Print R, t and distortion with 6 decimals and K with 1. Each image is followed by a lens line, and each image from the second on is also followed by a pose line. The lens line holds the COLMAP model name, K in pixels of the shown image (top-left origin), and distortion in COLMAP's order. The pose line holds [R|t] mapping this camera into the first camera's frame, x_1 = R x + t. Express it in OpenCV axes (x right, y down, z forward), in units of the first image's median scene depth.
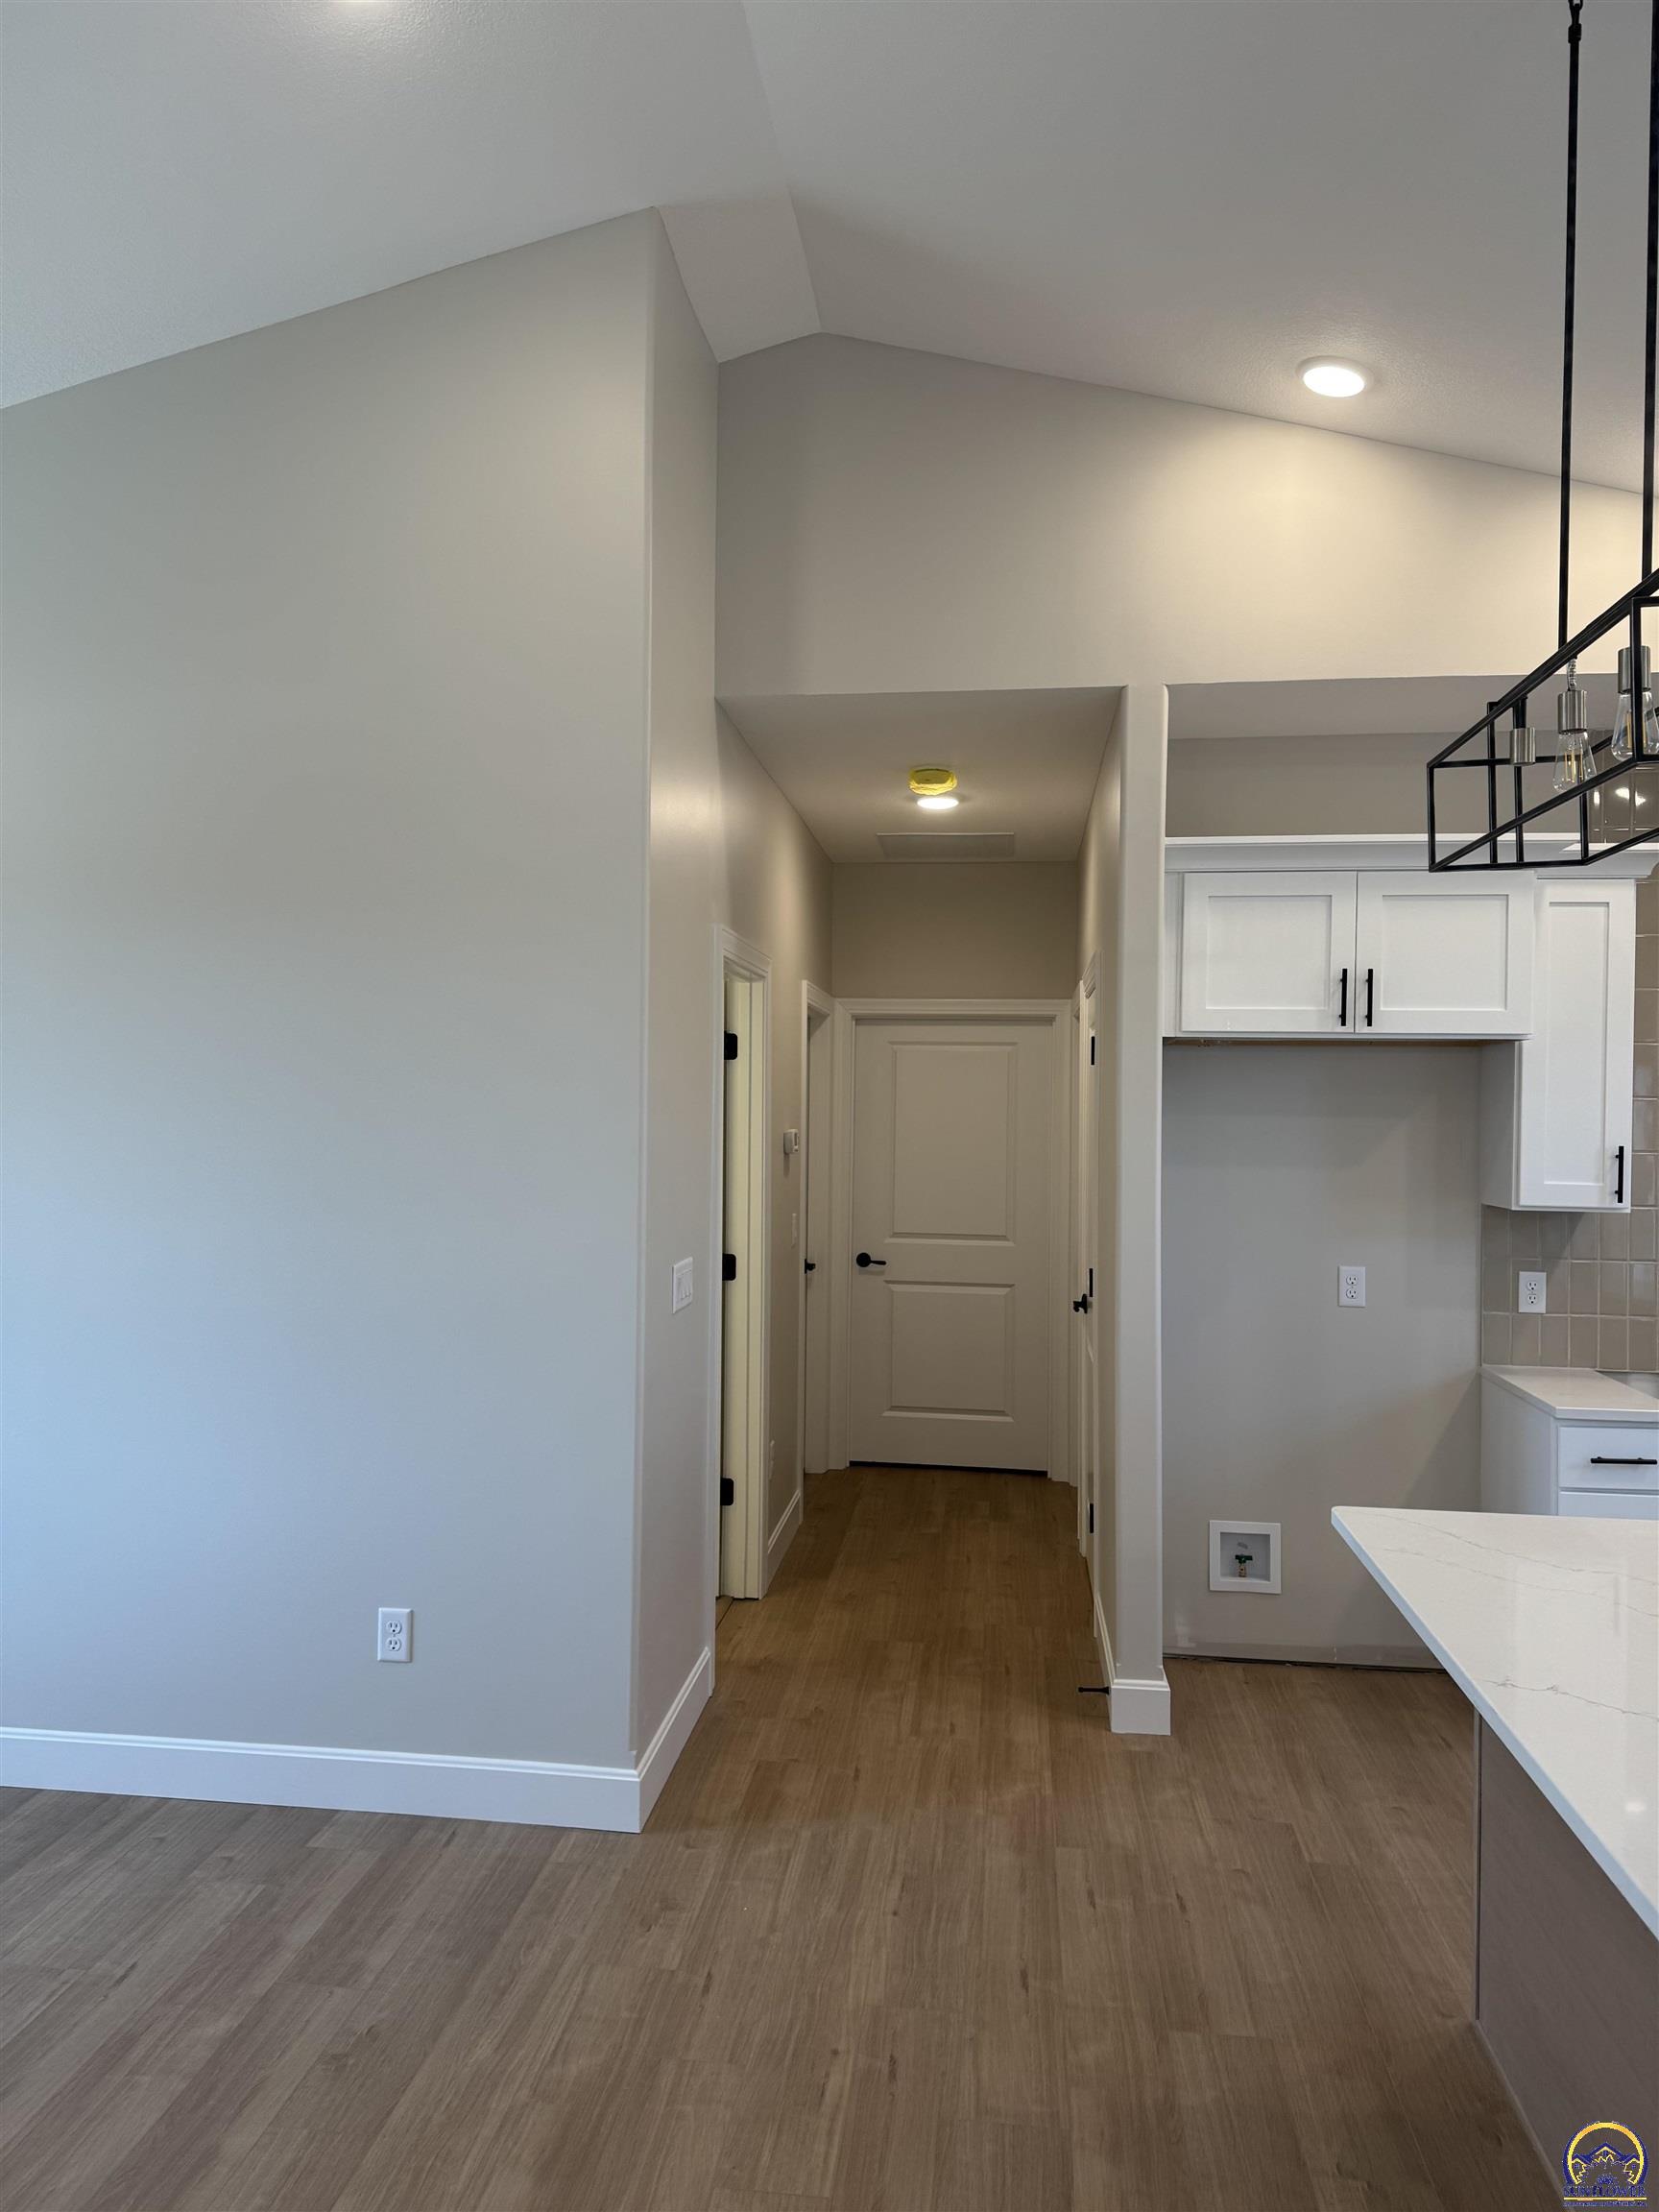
lens RADIAL K [[1546.0, 0, 812.2], [0, 1546.0, 1100.8], [0, 0, 1]] dist [0.043075, -0.051380]
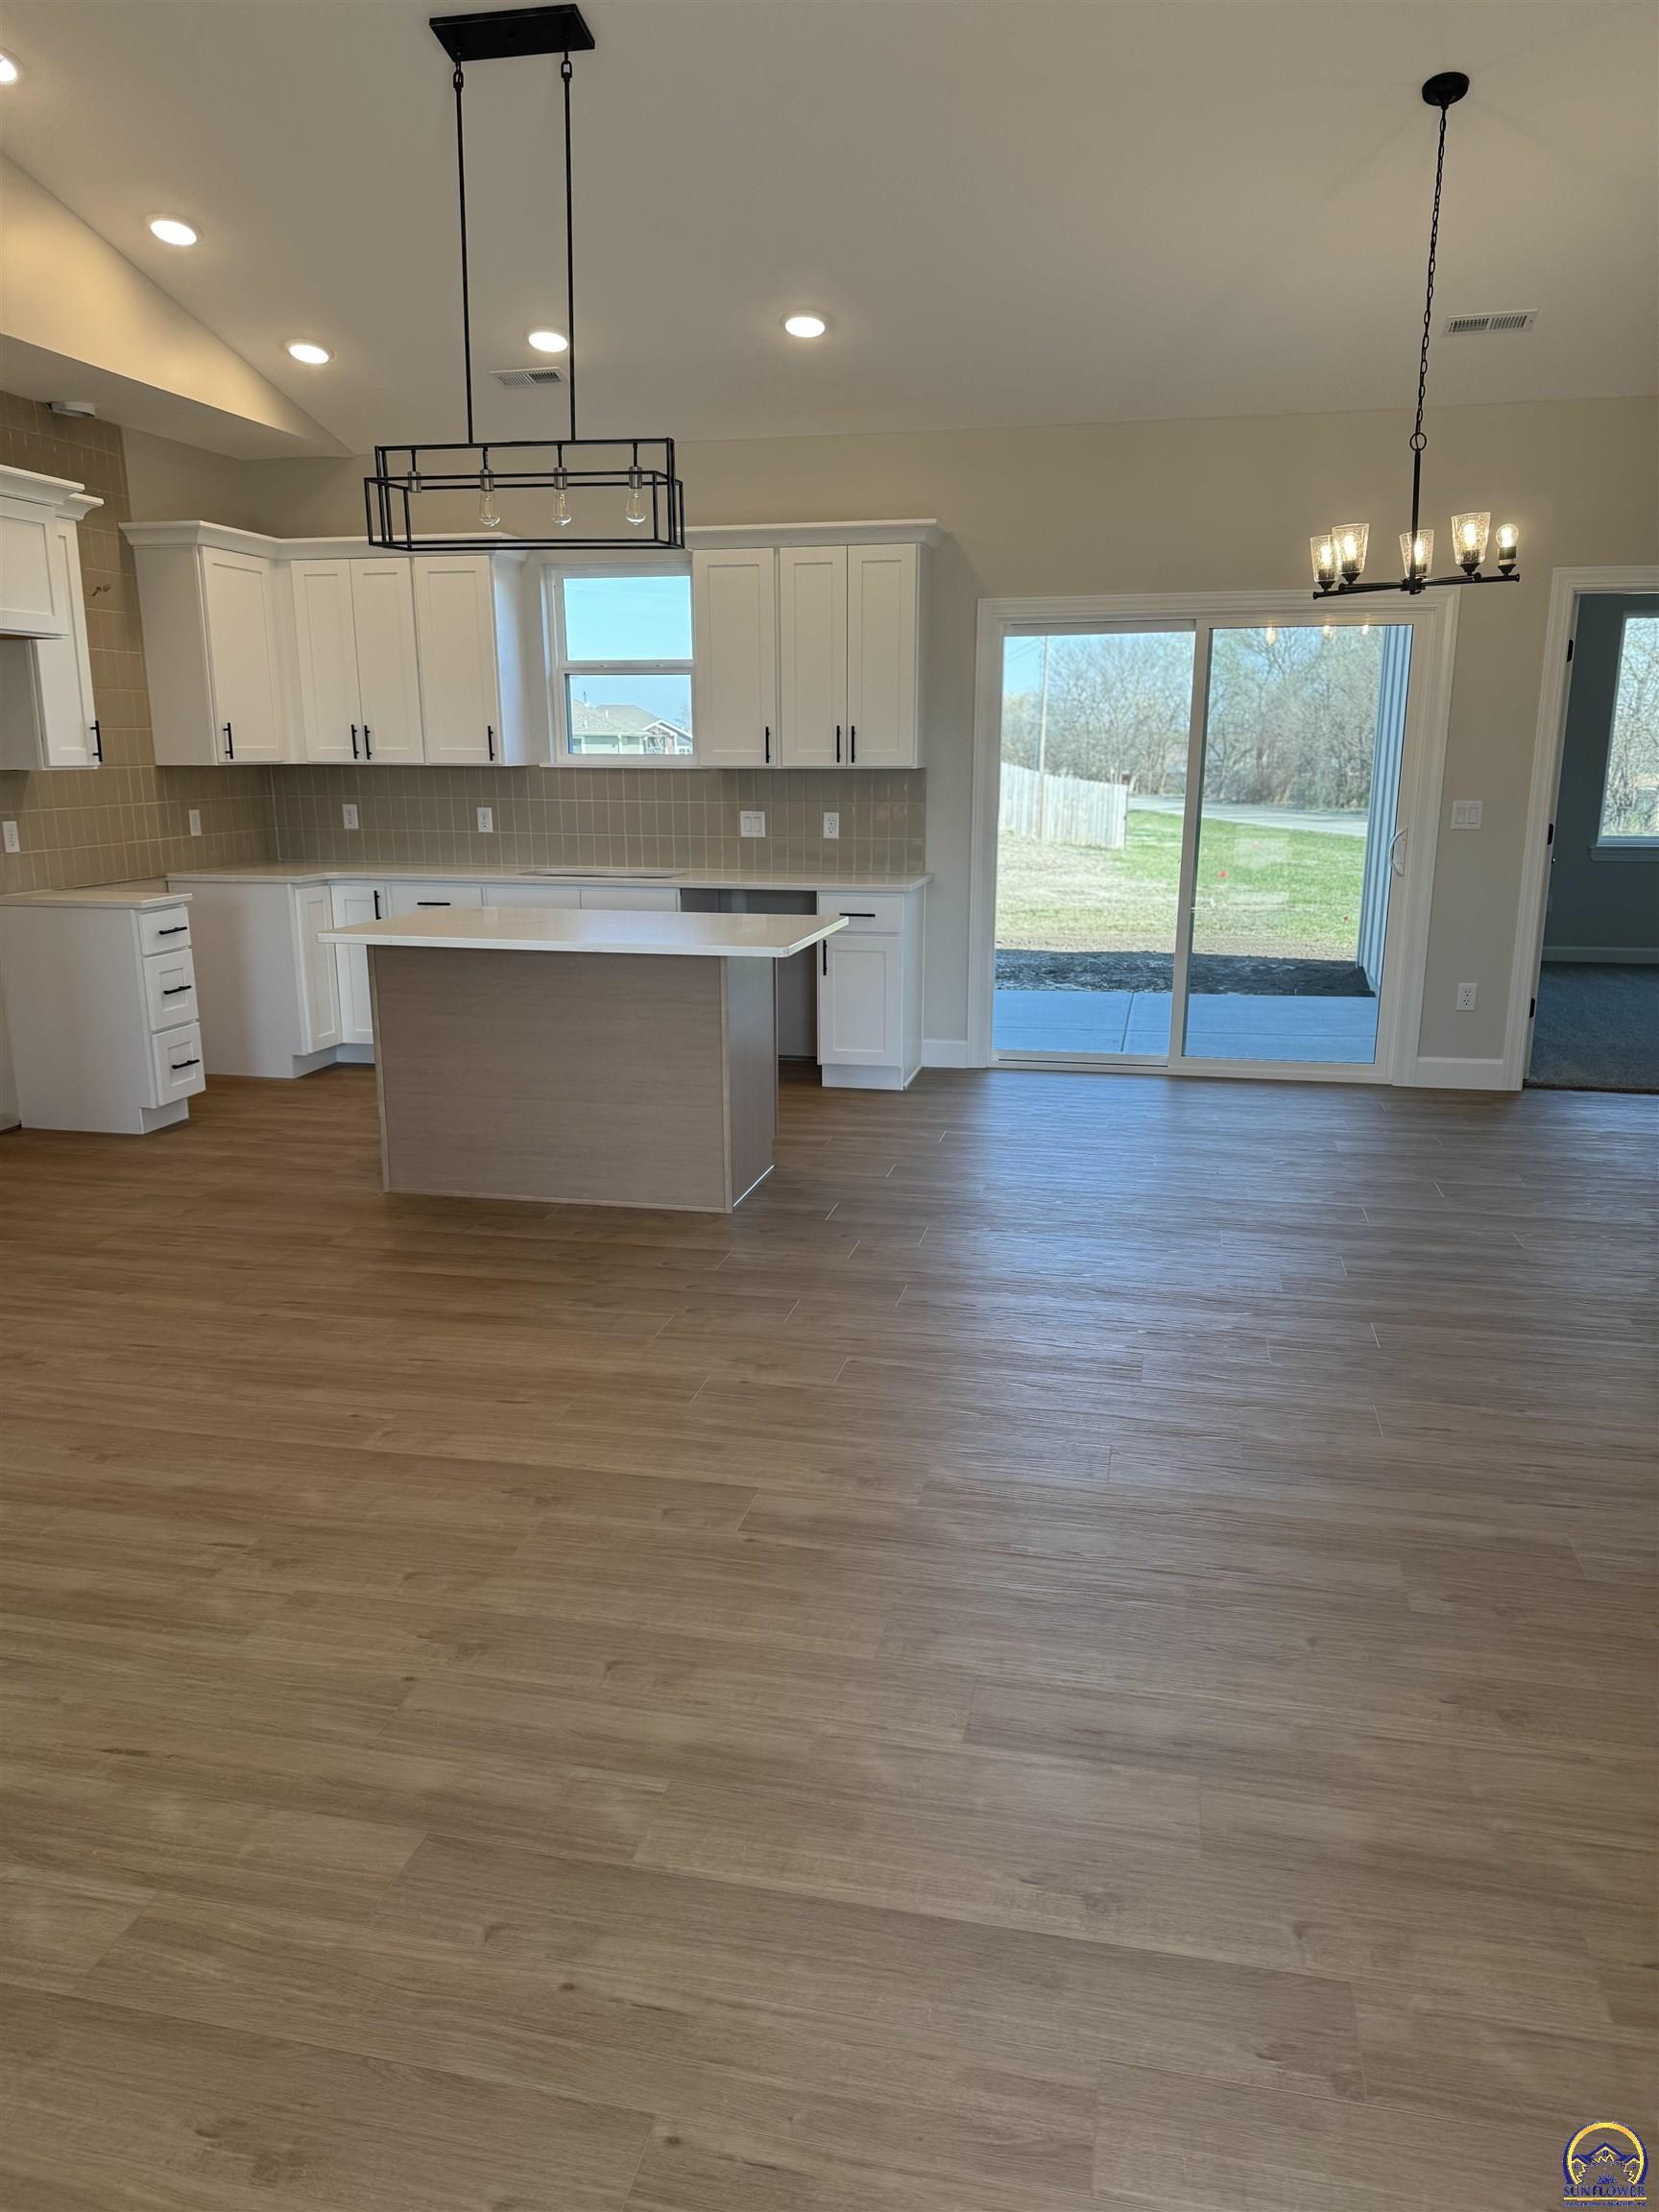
lens RADIAL K [[1550.6, 0, 826.2], [0, 1550.6, 1117.3], [0, 0, 1]] dist [0.134026, -0.213534]
pose [[0.084742, -0.241198, 0.966769, -1.006203], [-0.003831, 0.970173, 0.242383, 0.031213], [-0.996396, -0.024243, 0.081291, 0.235816]]
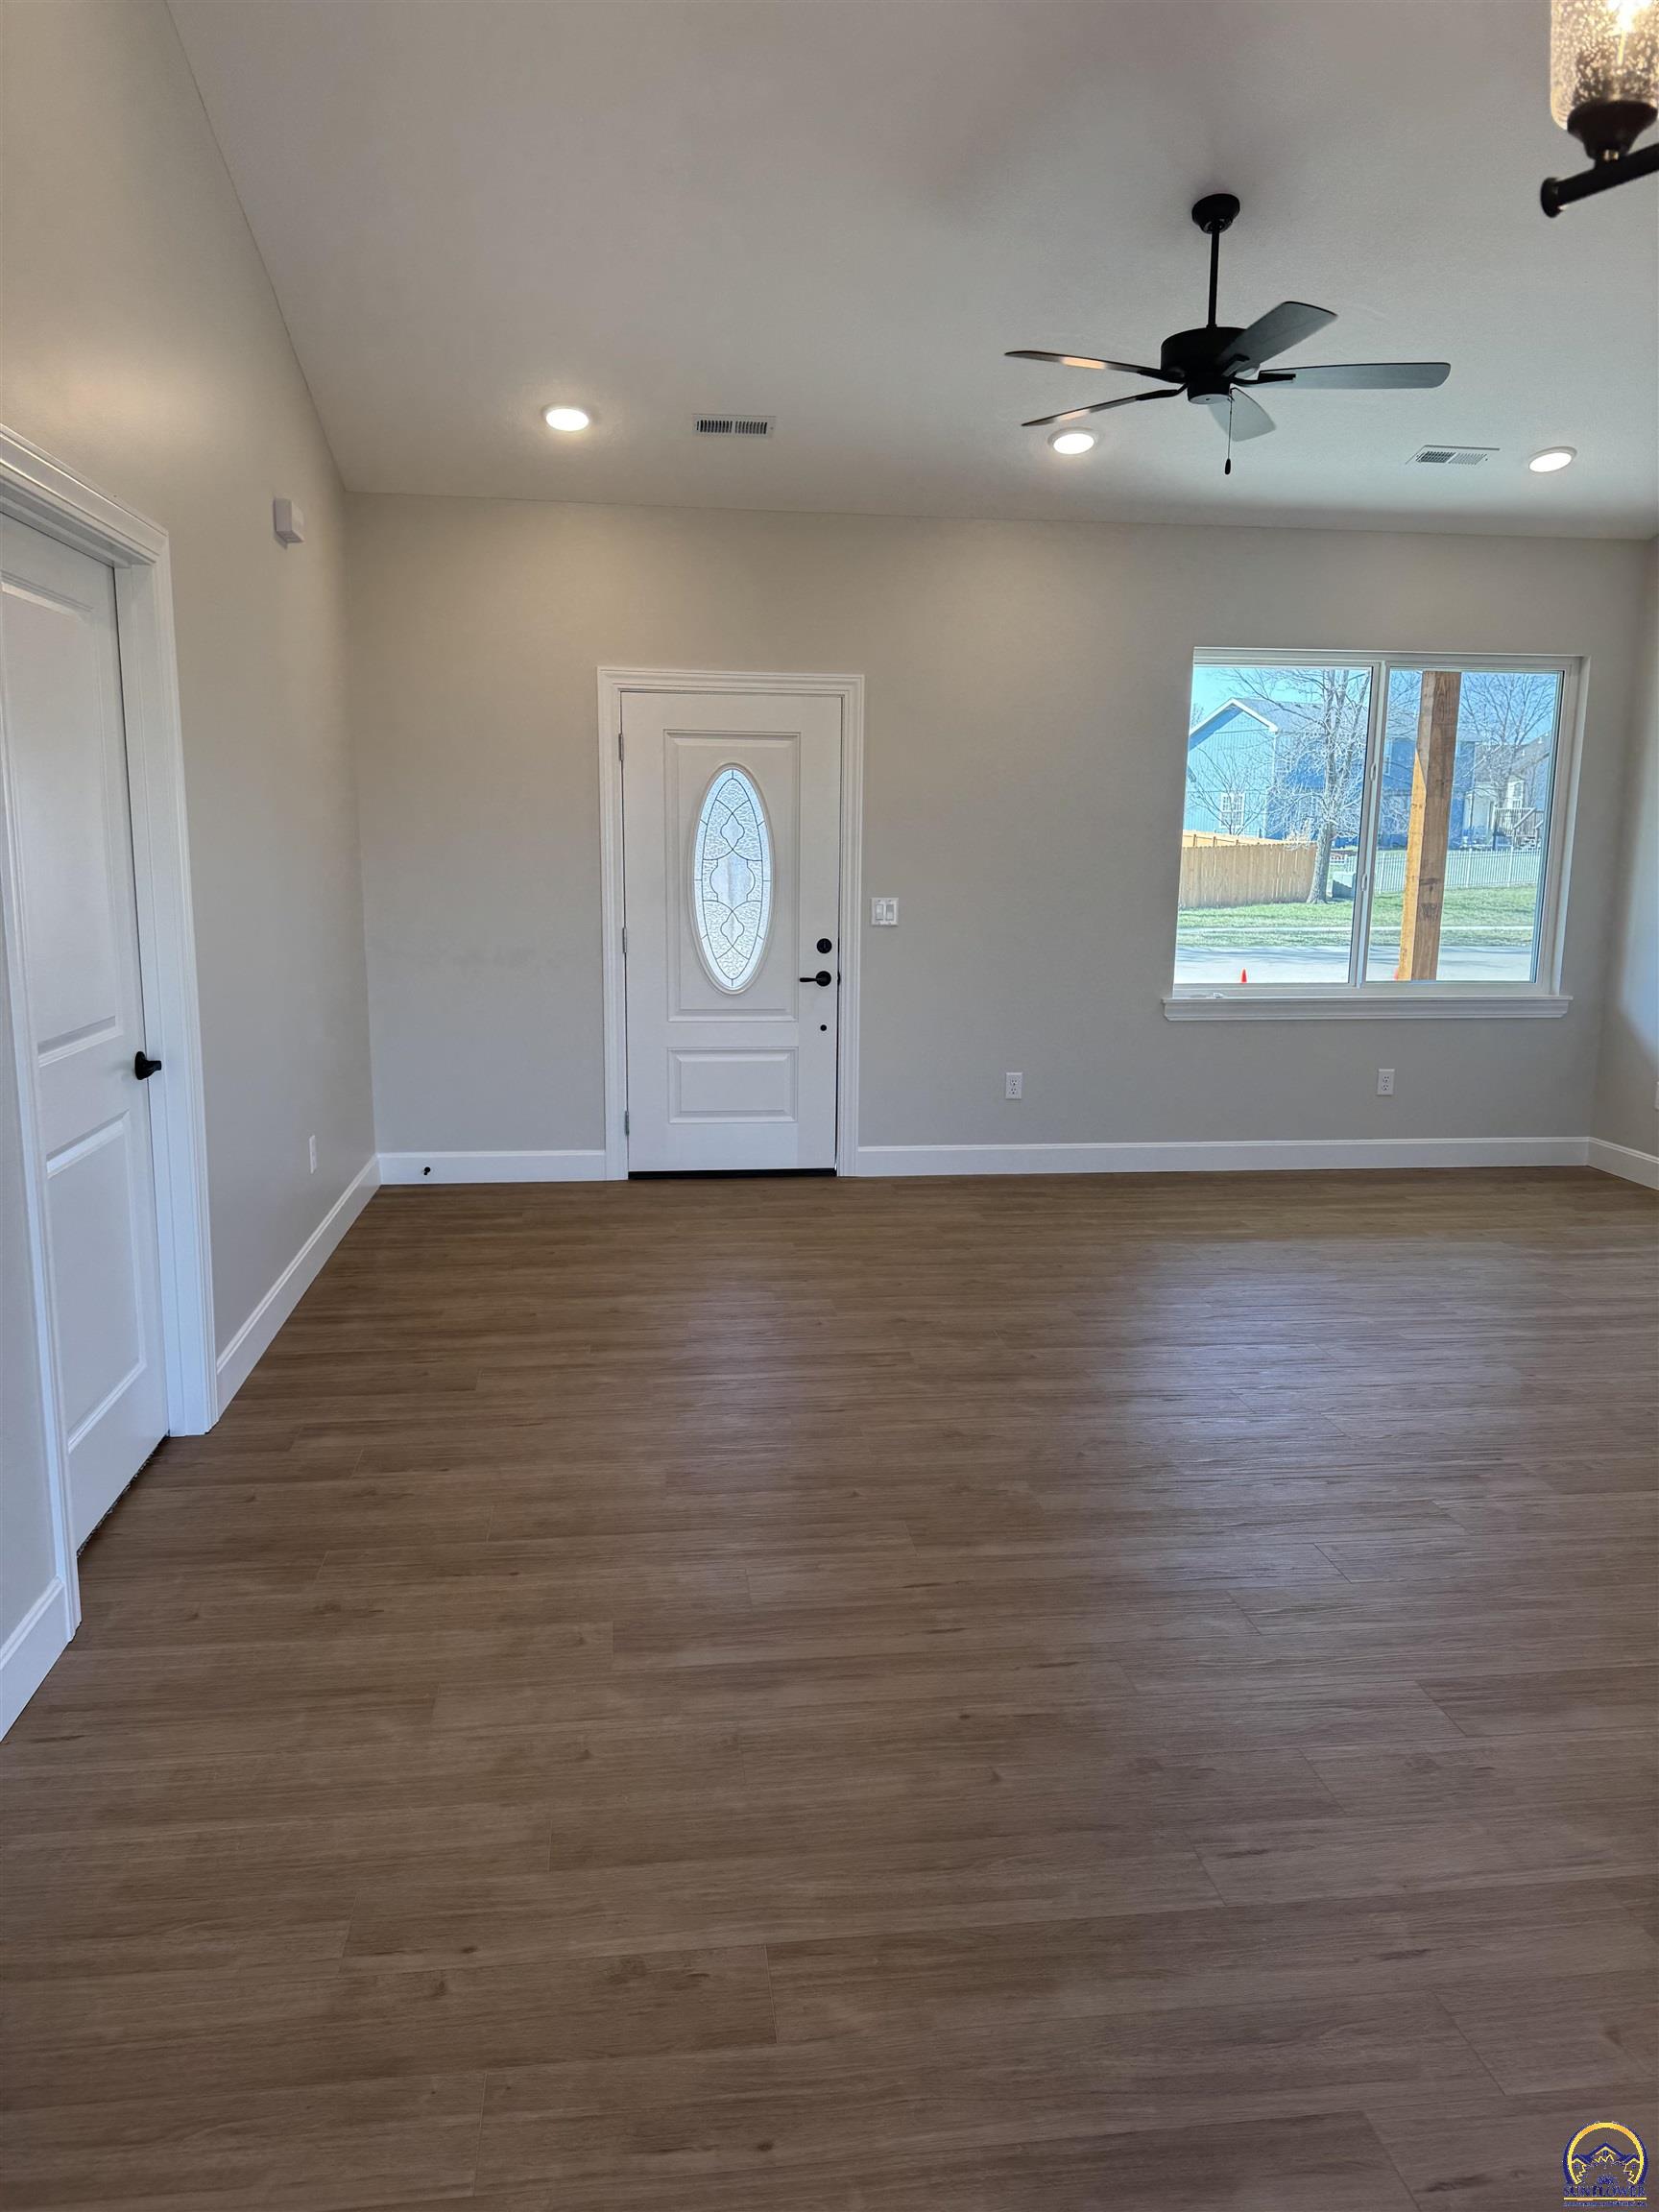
lens RADIAL K [[1537.5, 0, 814.0], [0, 1537.5, 1100.1], [0, 0, 1]] dist [0.171622, -0.302262]
pose [[0.253597, 0.160331, -0.953930, 0.550292], [-0.004161, 0.986340, 0.164672, 0.034440], [0.967301, -0.037791, 0.250800, -0.353173]]
